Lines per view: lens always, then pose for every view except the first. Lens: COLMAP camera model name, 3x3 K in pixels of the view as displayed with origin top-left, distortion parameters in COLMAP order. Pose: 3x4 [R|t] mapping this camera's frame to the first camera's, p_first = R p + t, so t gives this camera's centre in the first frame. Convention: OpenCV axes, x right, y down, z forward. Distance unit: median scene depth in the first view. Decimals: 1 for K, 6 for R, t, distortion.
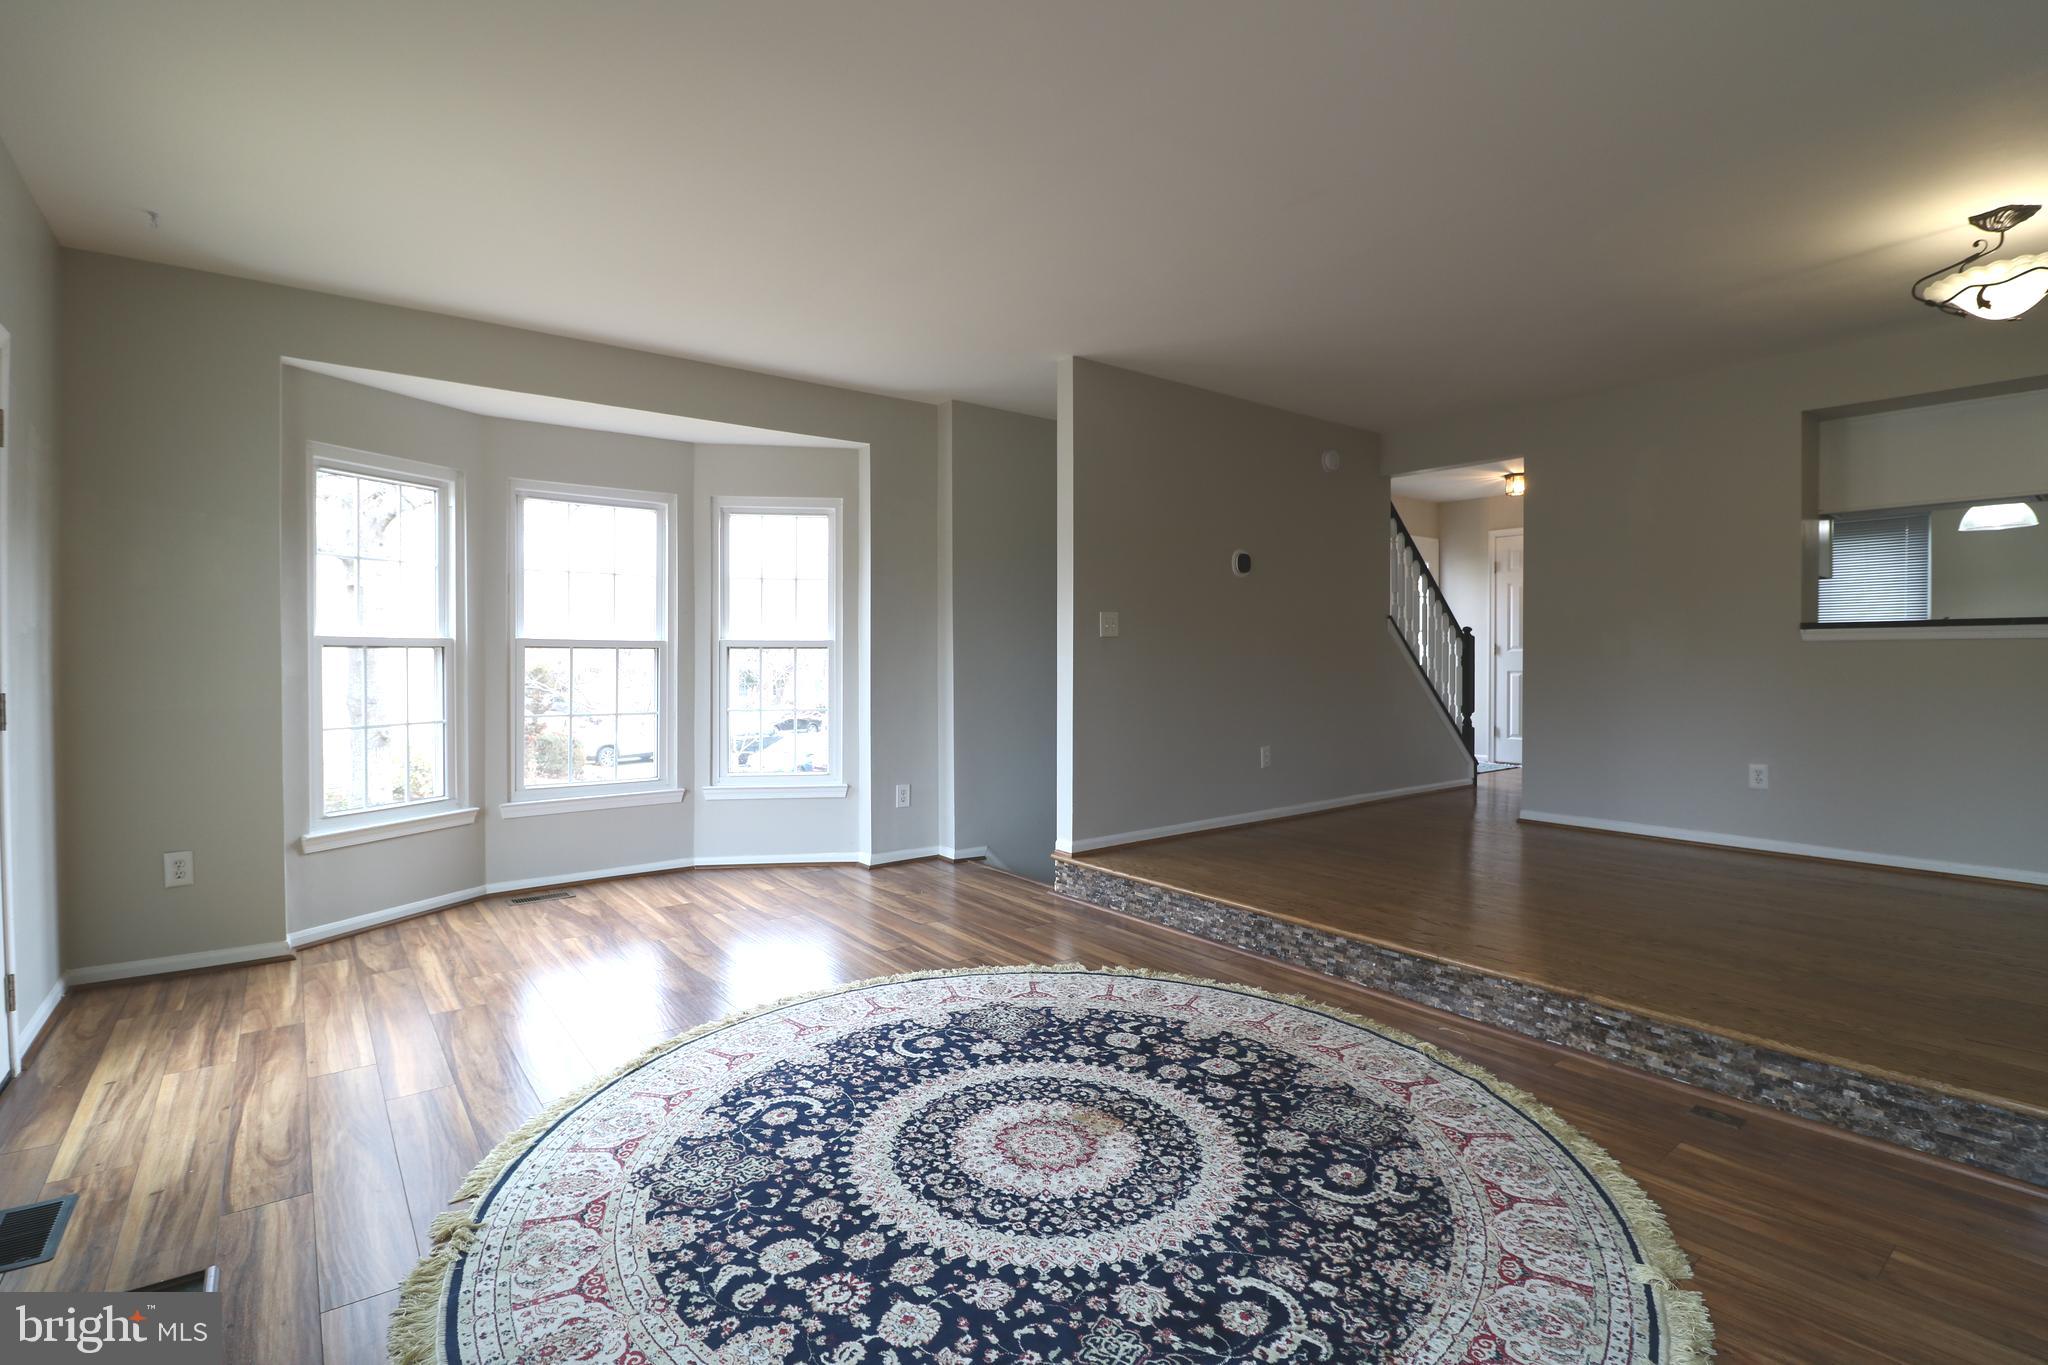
lens RADIAL K [[945.3, 0, 1029.7], [0, 945.3, 673.5], [0, 0, 1]] dist [-0.000198, -0.014664]
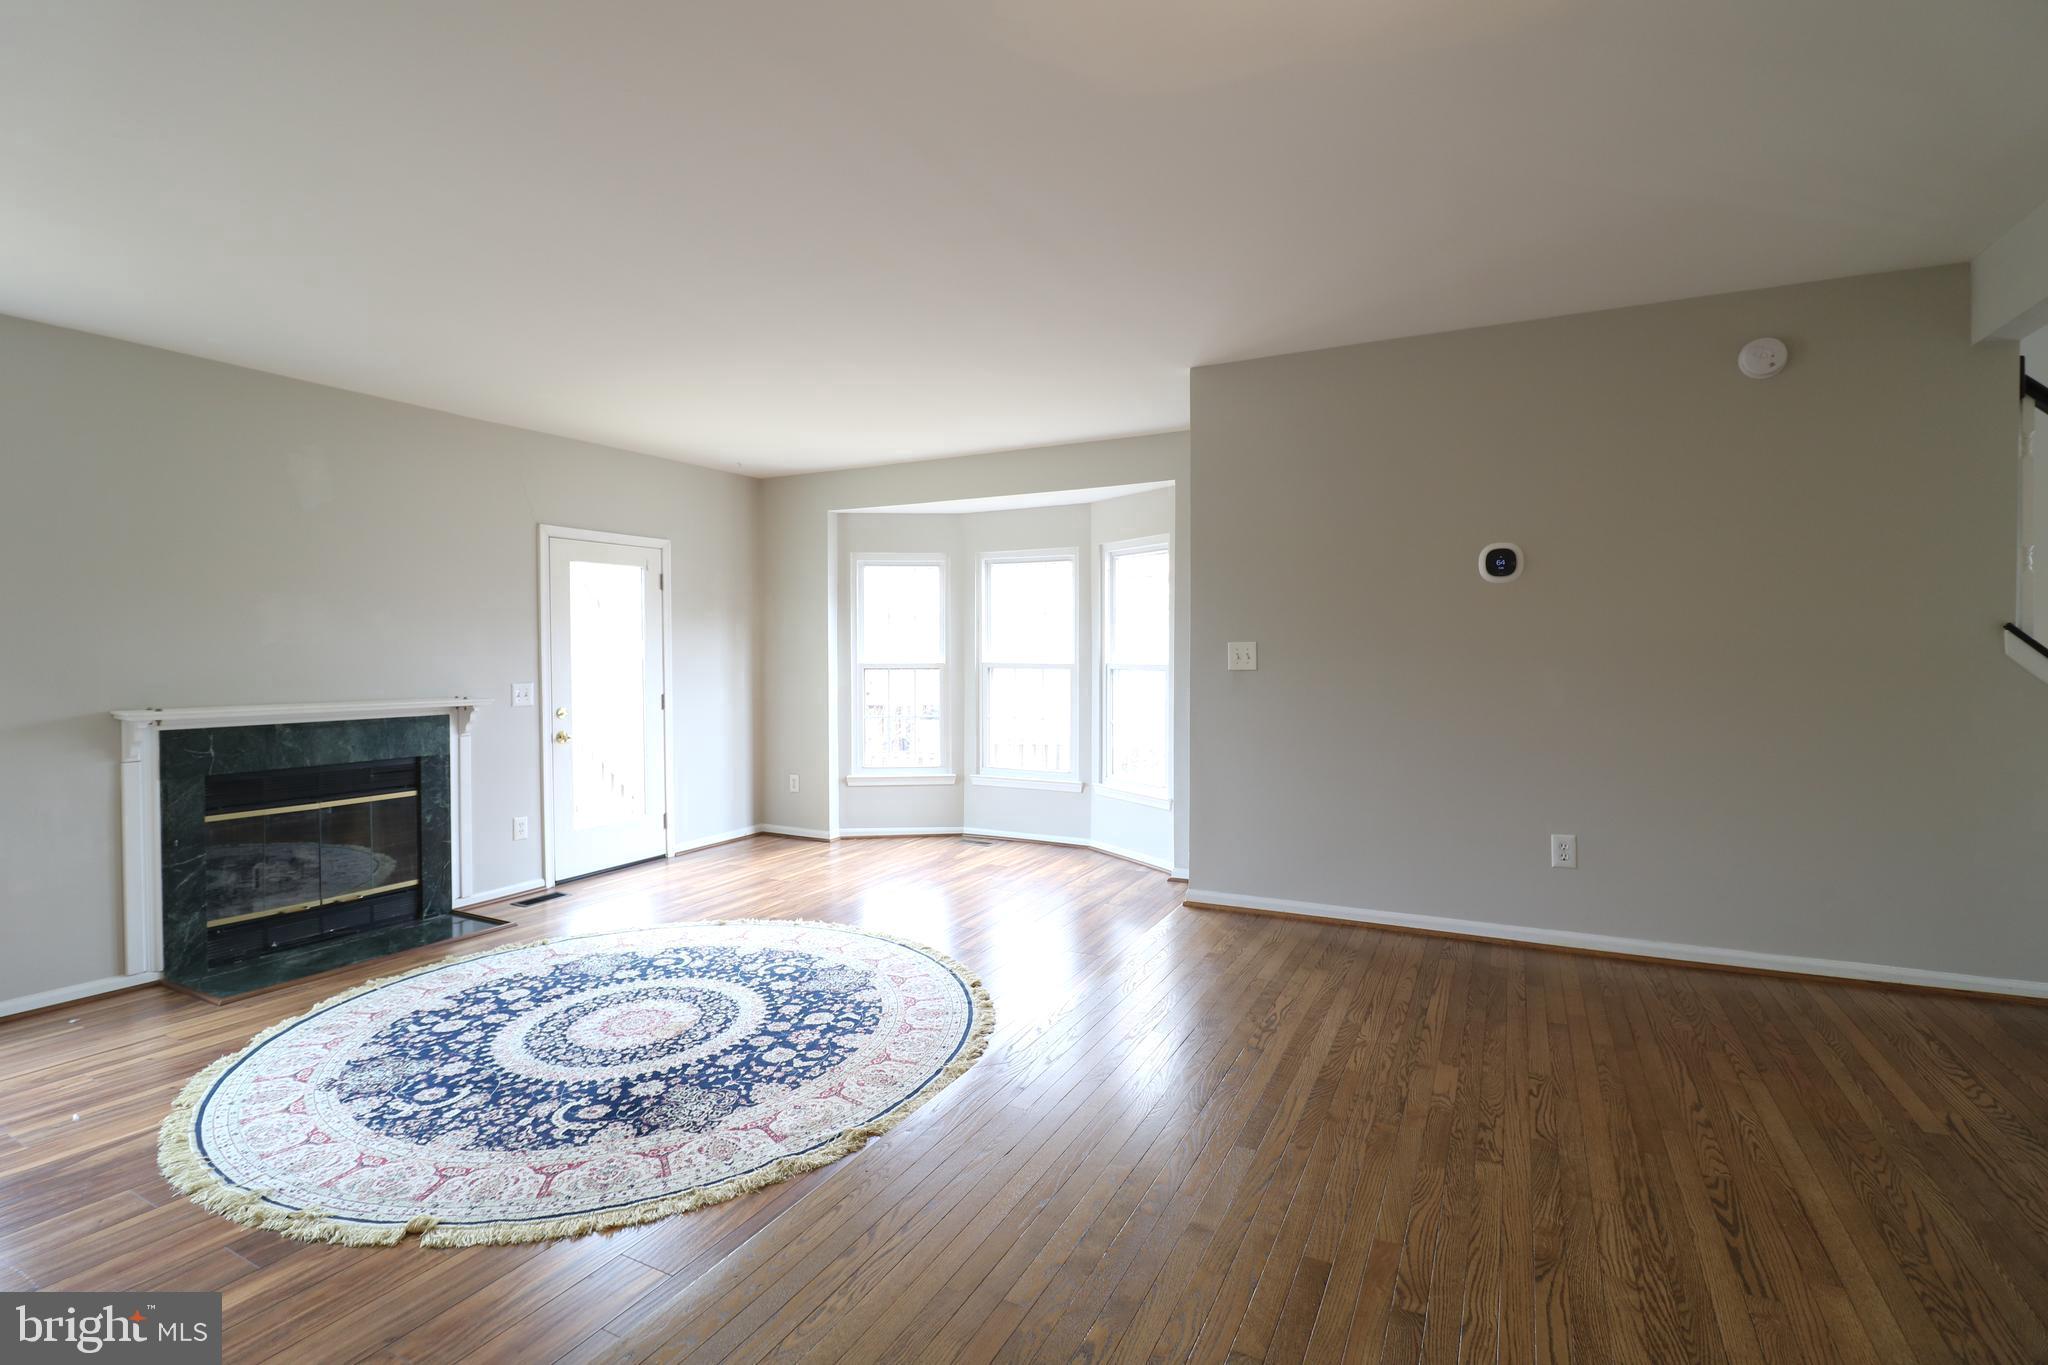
lens RADIAL K [[945.3, 0, 1029.7], [0, 945.3, 673.5], [0, 0, 1]] dist [-0.000198, -0.014664]
pose [[0.422354, 0.026593, -0.906041, 1.368373], [-0.013268, 0.999644, 0.023155, -0.091470], [0.906334, 0.002242, 0.422557, 0.769343]]
